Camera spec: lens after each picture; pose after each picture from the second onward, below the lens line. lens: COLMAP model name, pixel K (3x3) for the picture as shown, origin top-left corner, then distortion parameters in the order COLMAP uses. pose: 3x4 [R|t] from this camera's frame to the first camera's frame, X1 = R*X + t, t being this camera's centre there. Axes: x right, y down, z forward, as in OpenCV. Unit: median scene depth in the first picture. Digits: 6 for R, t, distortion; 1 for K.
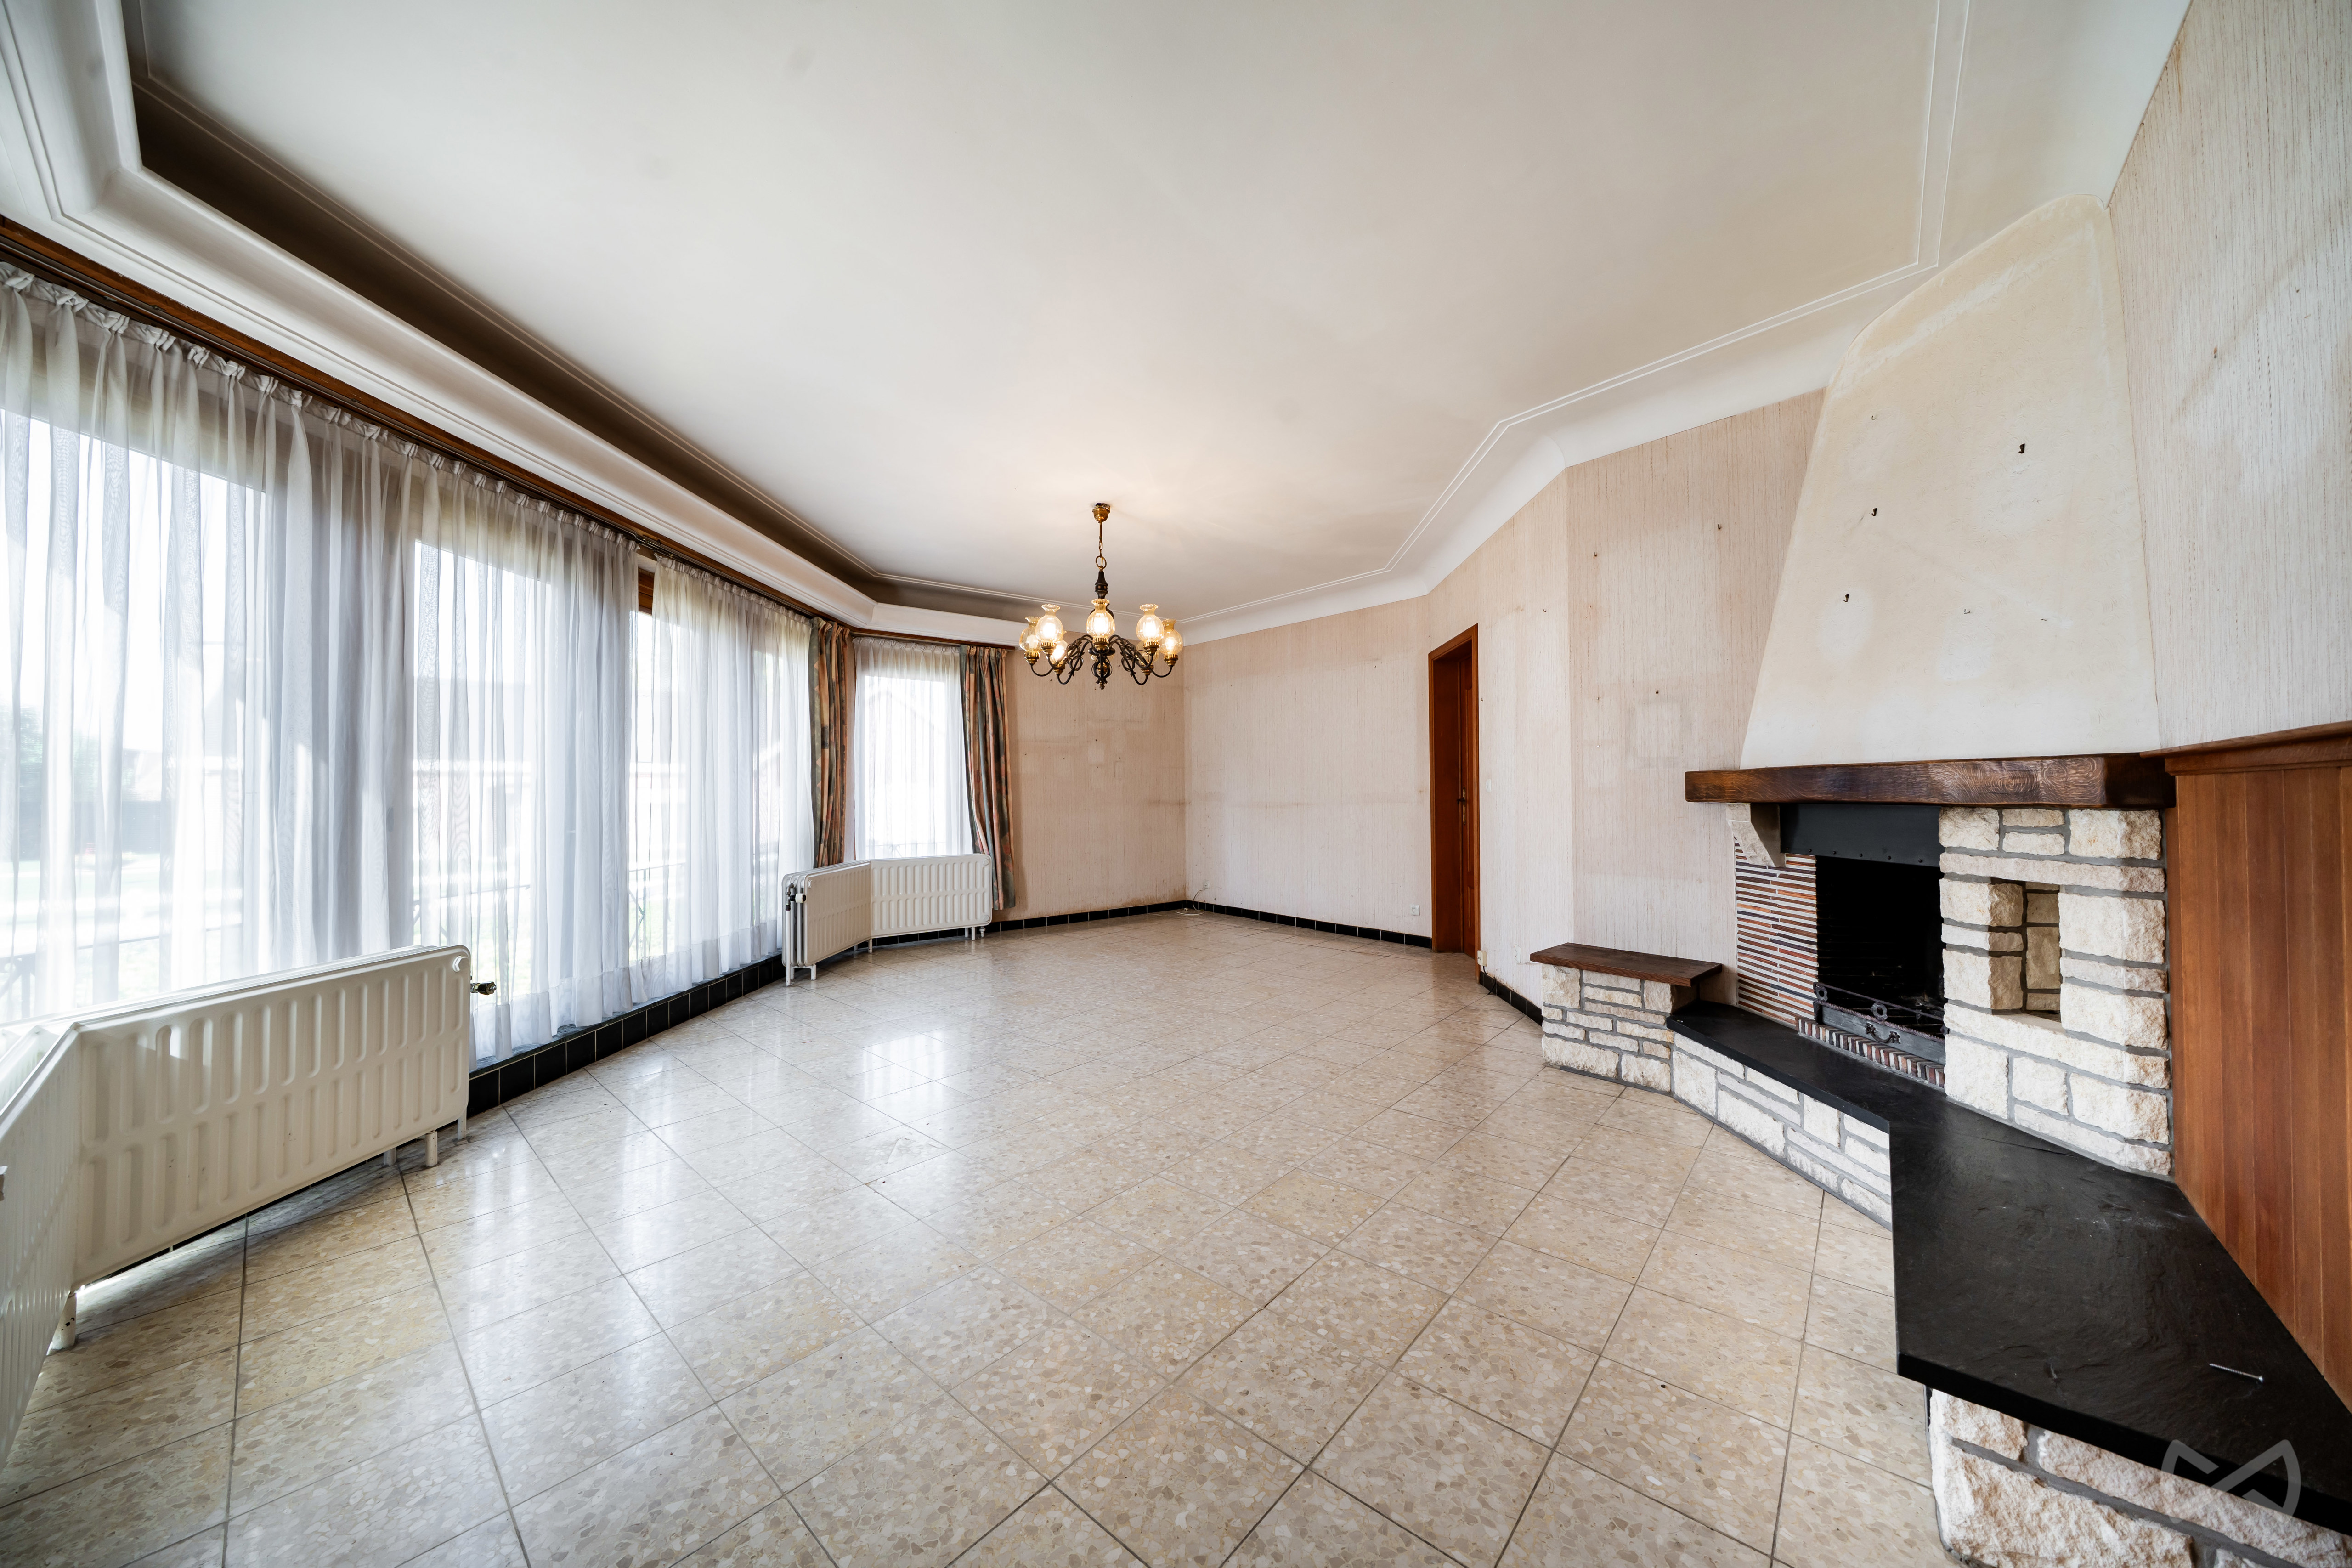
lens RADIAL K [[794.6, 0, 1171.8], [0, 794.6, 785.1], [0, 0, 1]] dist [-0.006864, -0.000093]
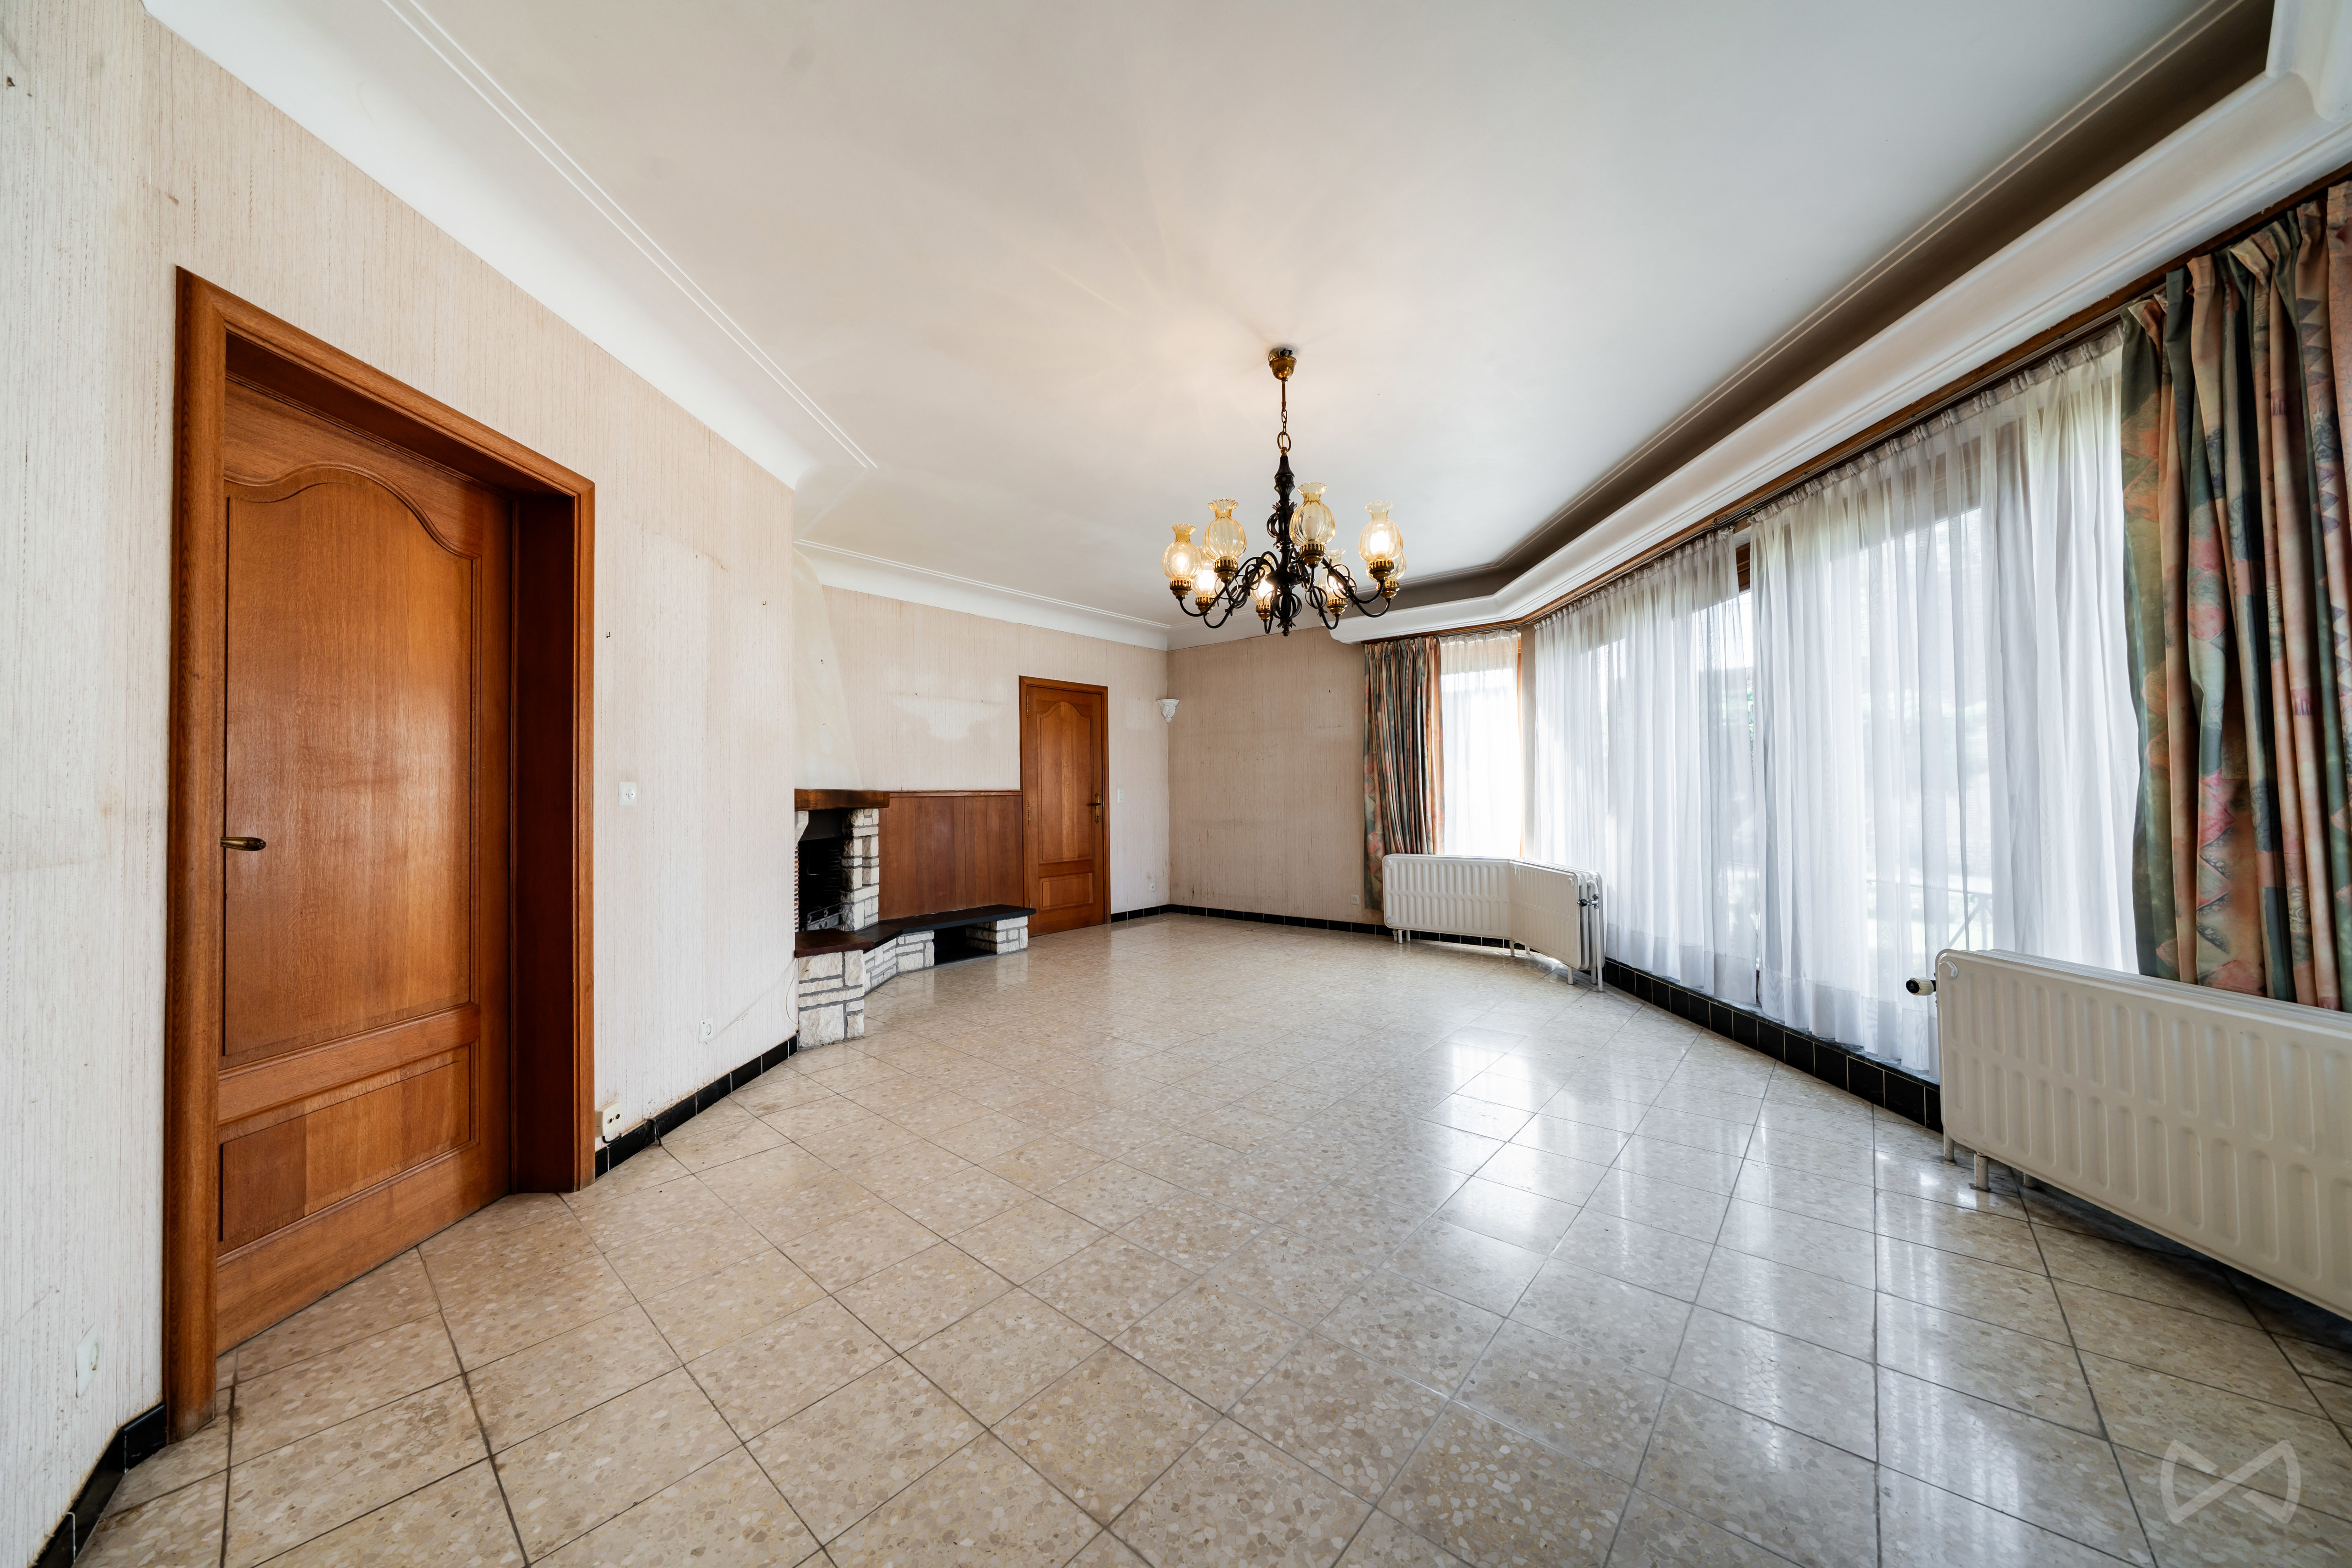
lens RADIAL K [[794.6, 0, 1171.8], [0, 794.6, 785.1], [0, 0, 1]] dist [-0.006864, -0.000093]
pose [[-0.999795, 0.020251, 0.000232, 0.010327], [0.020235, 0.999353, -0.029737, 0.024062], [-0.000834, -0.029727, -0.999558, 1.899772]]
